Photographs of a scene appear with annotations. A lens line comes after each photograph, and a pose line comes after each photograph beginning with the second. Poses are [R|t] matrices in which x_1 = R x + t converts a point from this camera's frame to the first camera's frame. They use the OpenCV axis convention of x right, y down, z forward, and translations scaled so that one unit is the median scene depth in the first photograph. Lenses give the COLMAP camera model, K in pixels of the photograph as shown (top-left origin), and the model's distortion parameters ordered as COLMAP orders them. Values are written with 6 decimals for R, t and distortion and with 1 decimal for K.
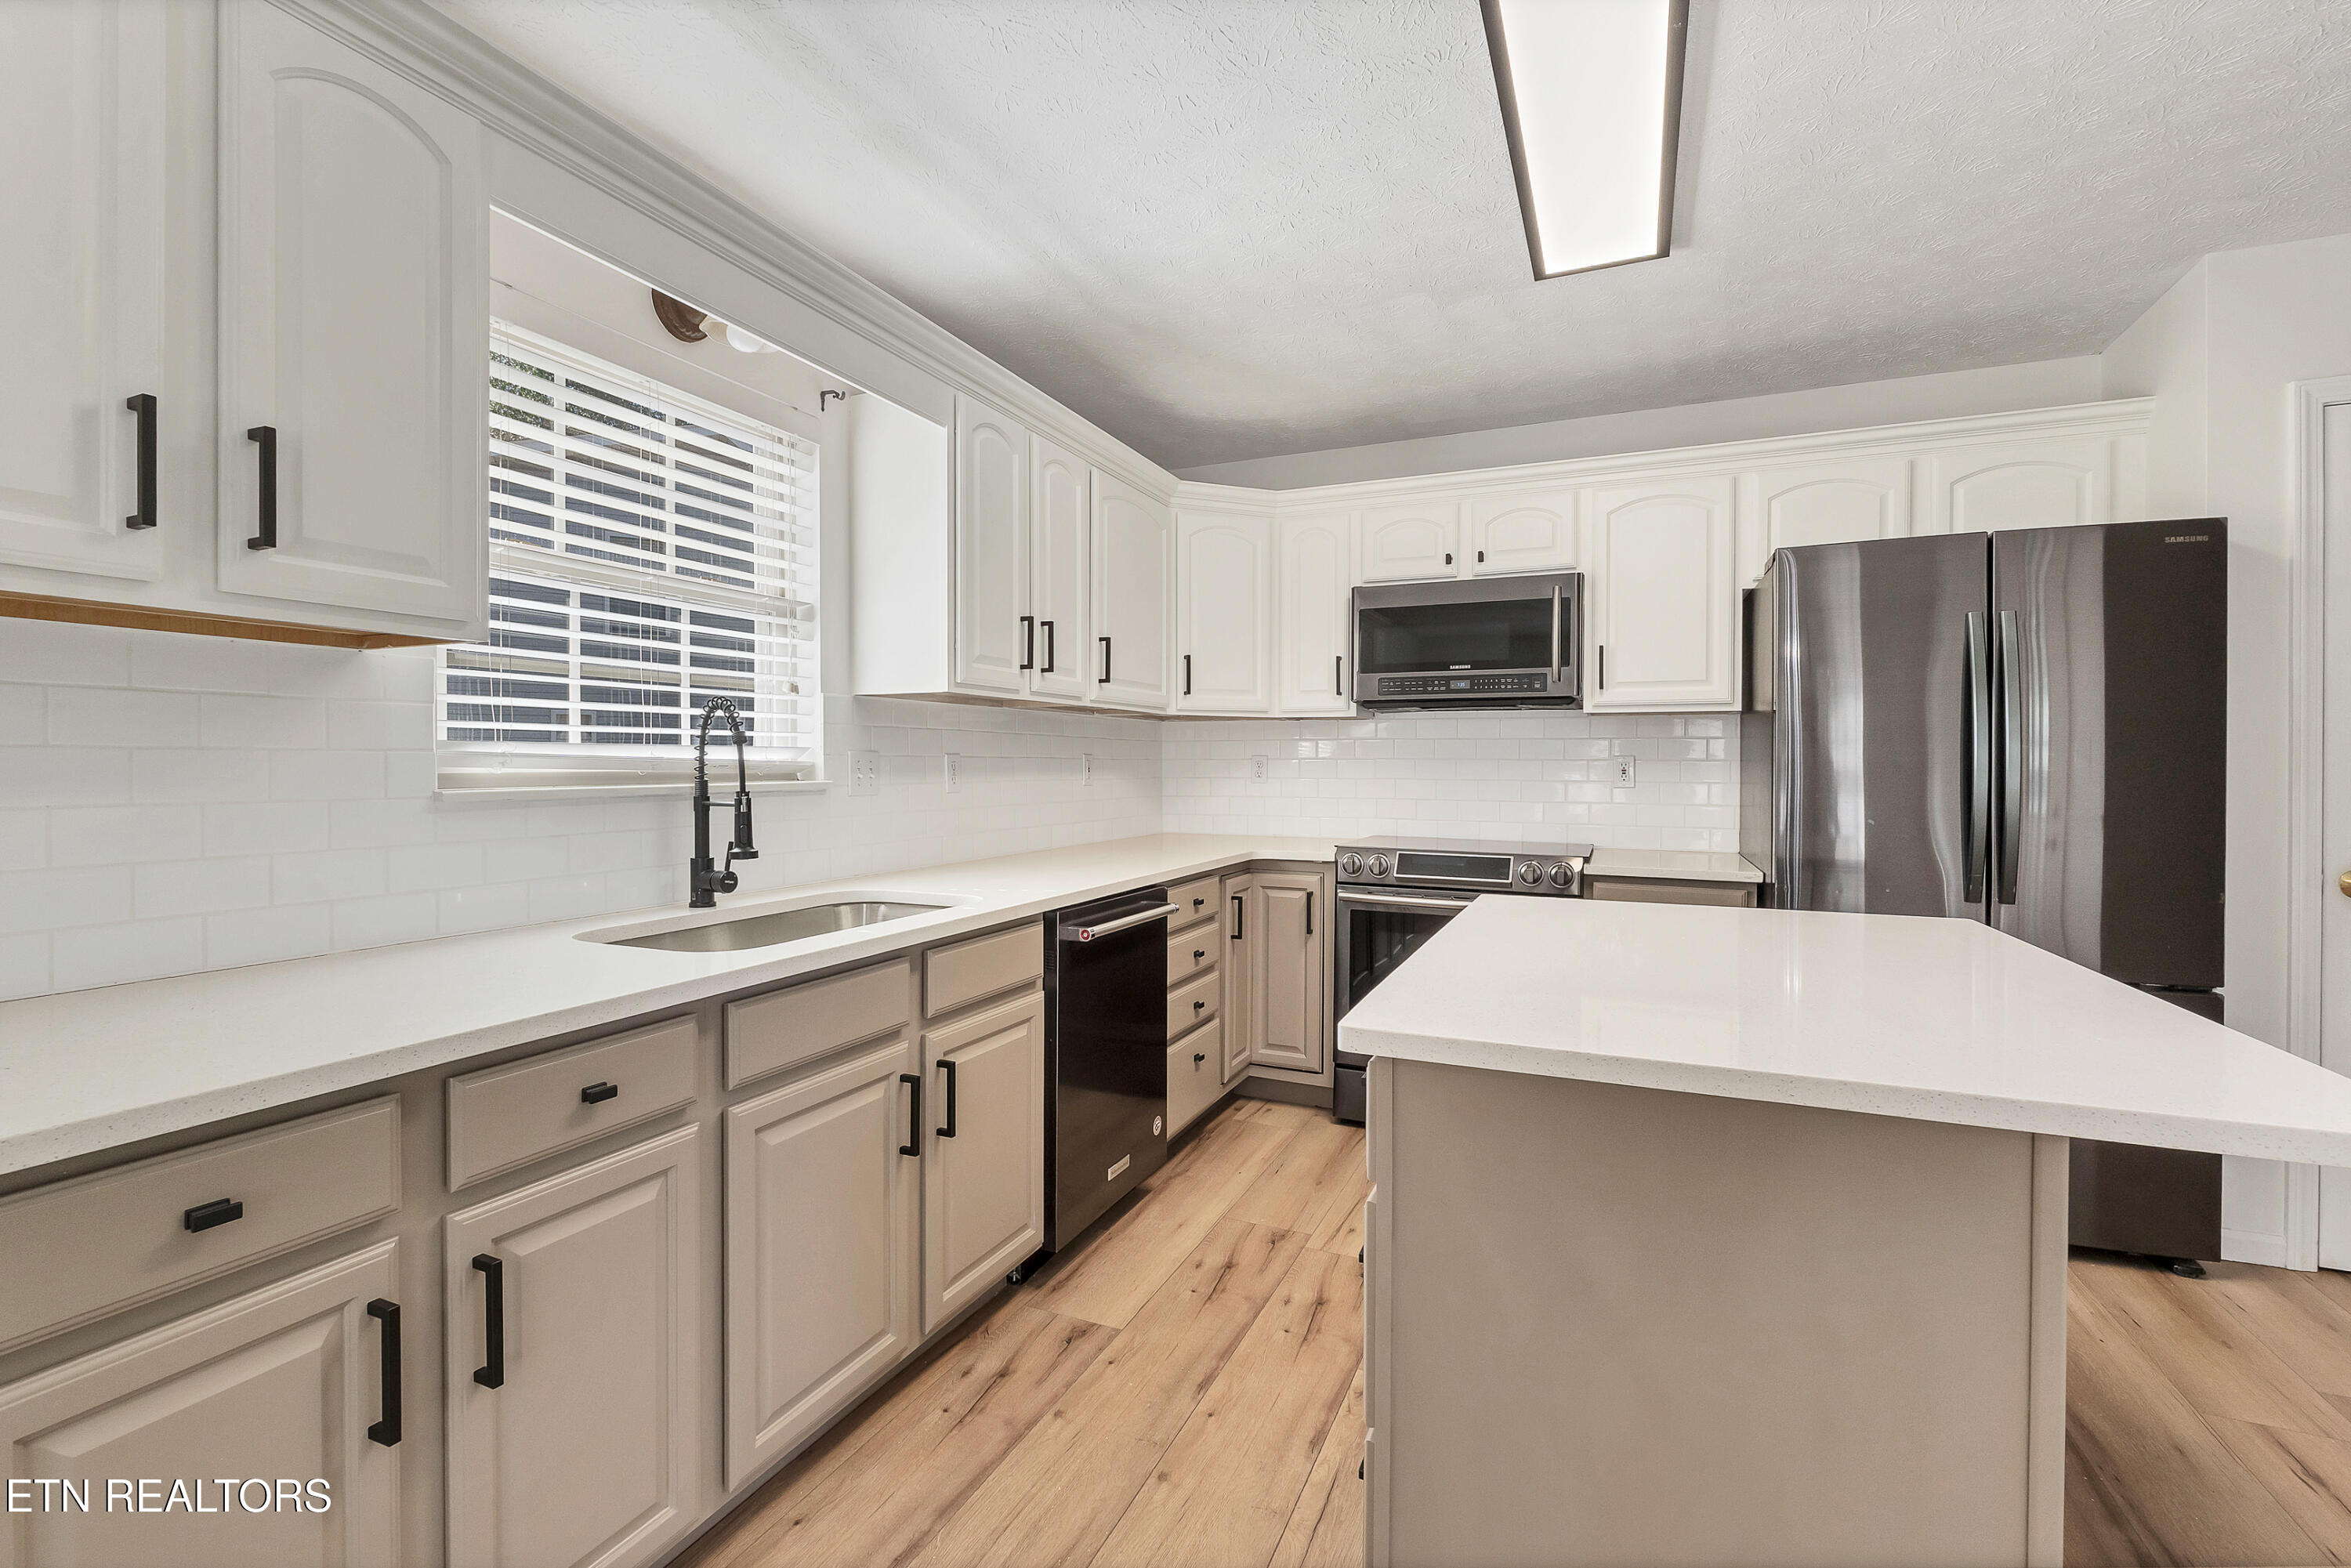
lens RADIAL K [[1130.2, 0, 1179.5], [0, 1130.2, 772.4], [0, 0, 1]] dist [0.001028, 0.000247]
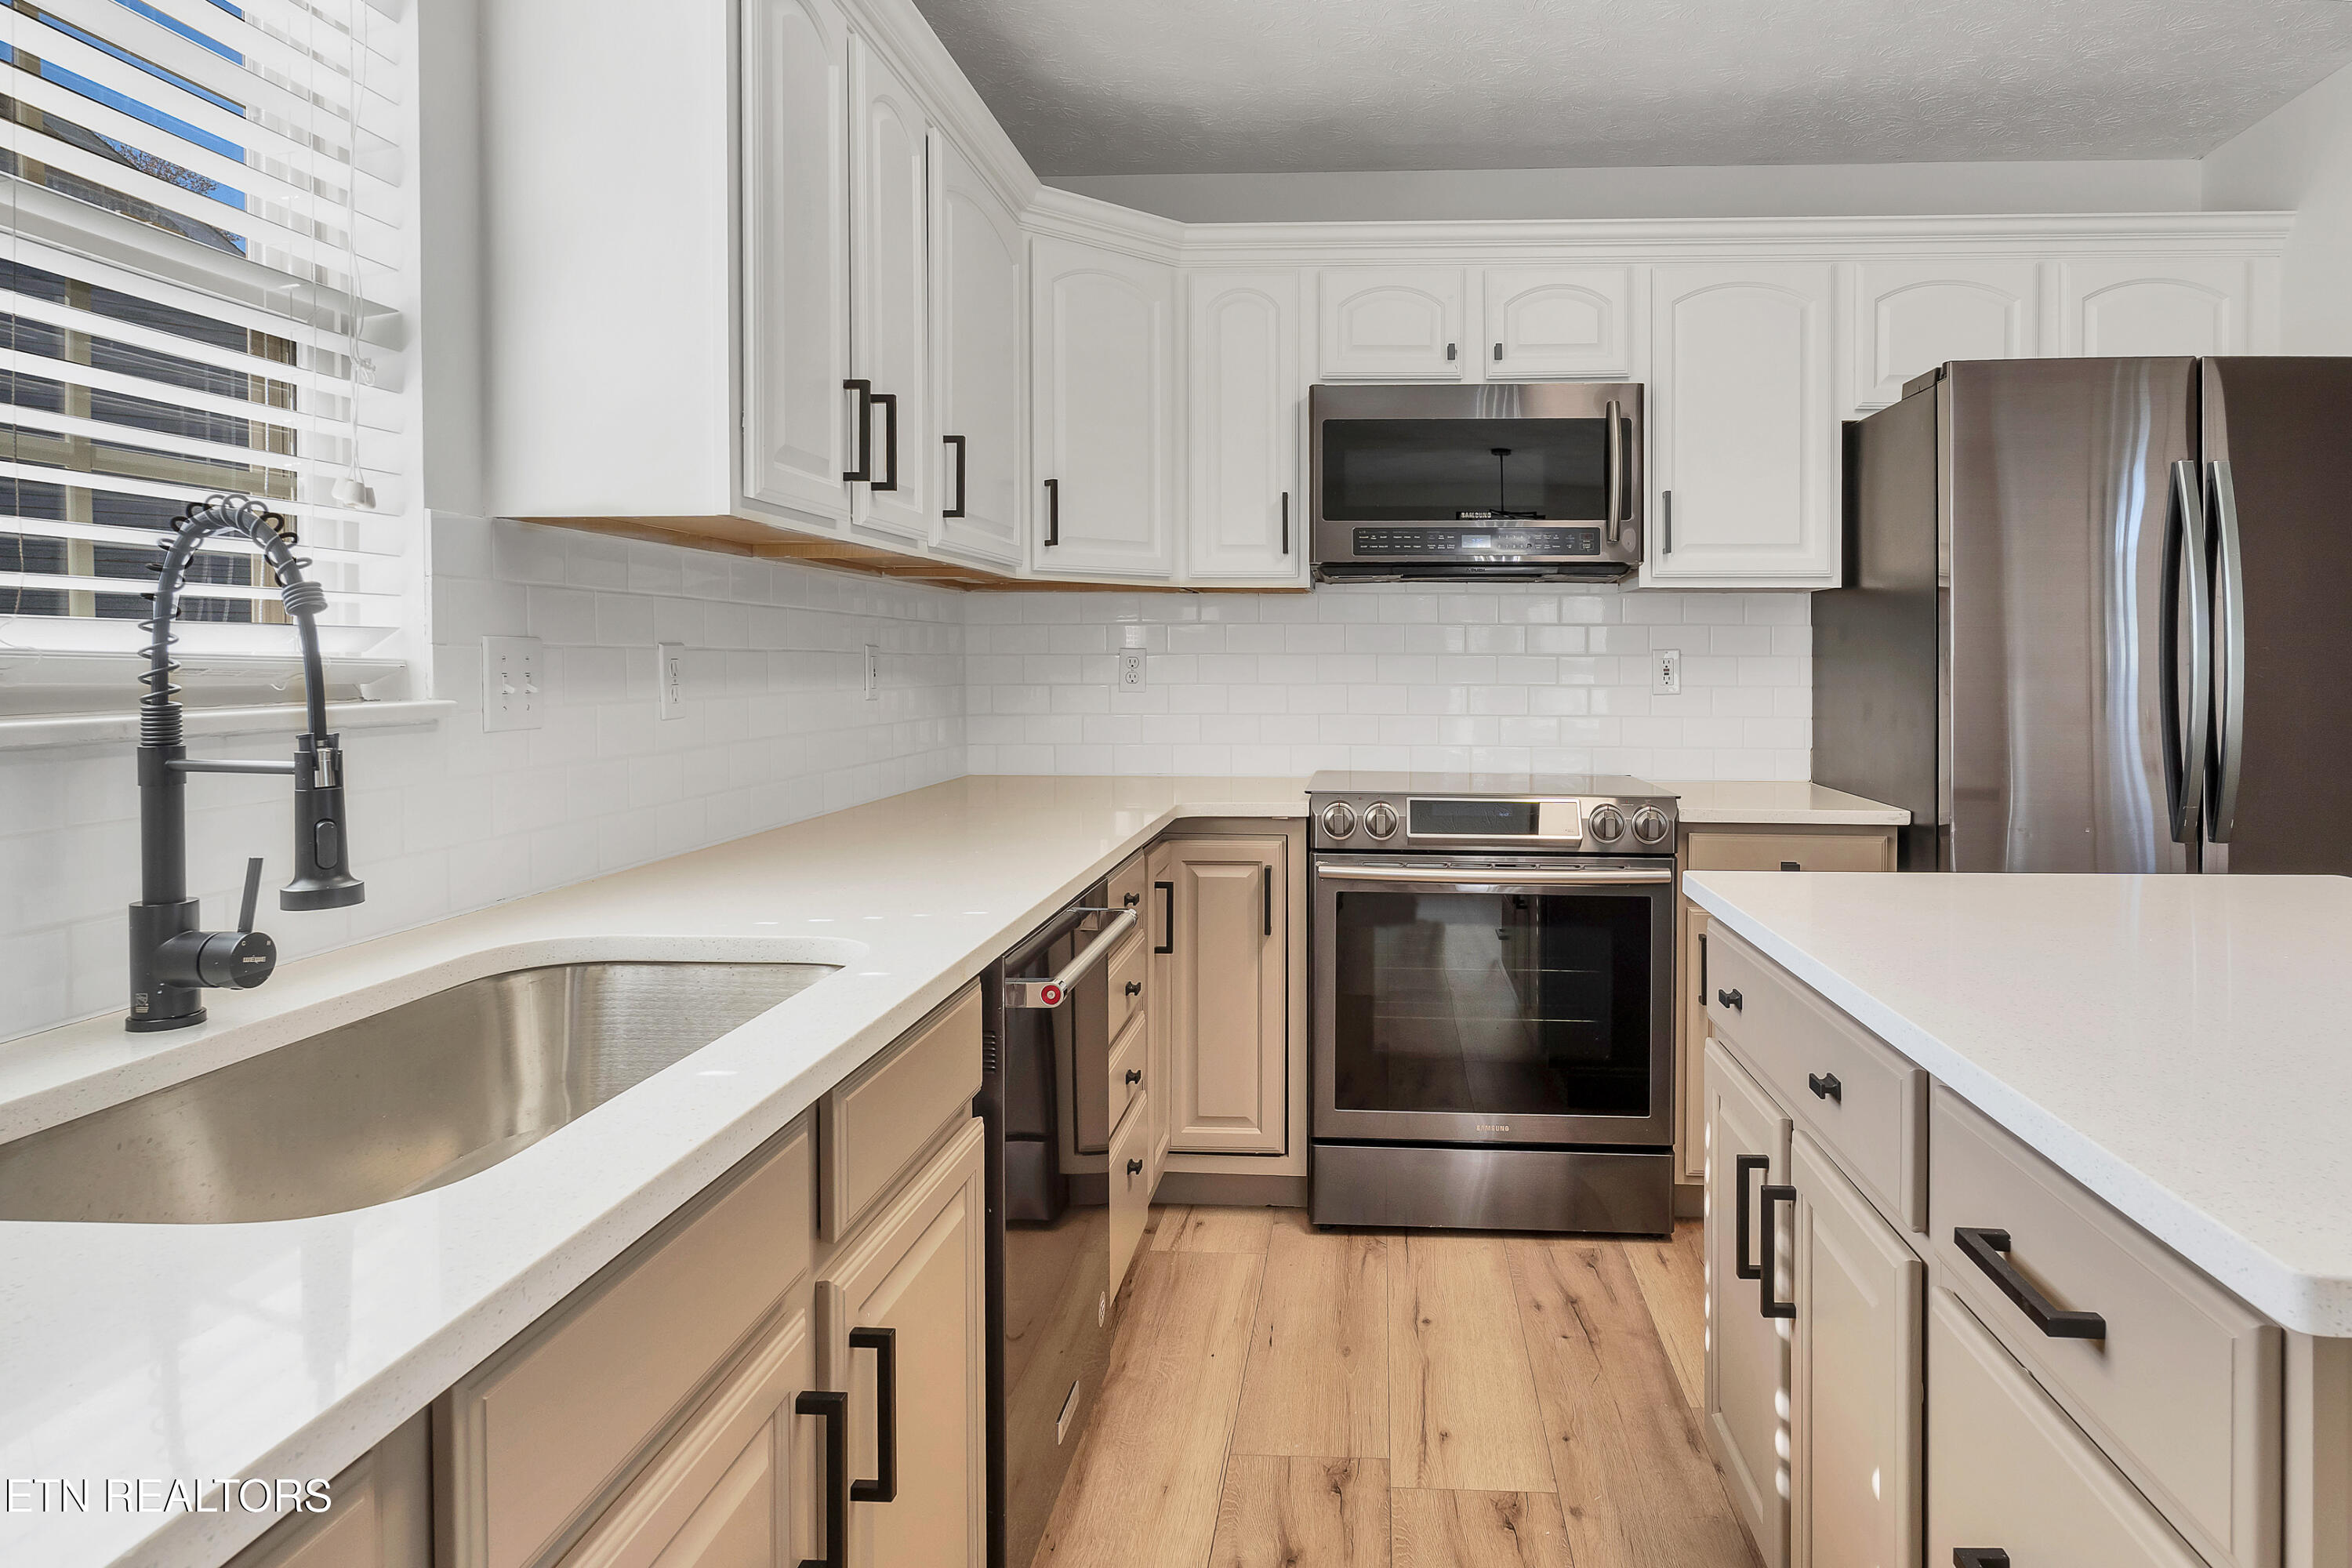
lens RADIAL K [[1504.4, 0, 1404.5], [0, 1504.4, 676.3], [0, 0, 1]] dist [0.001146, 0.002967]
pose [[0.924348, -0.005805, 0.381506, -0.144831], [0.004671, 0.999981, 0.003897, -0.002618], [-0.381522, -0.001820, 0.924358, 0.226141]]
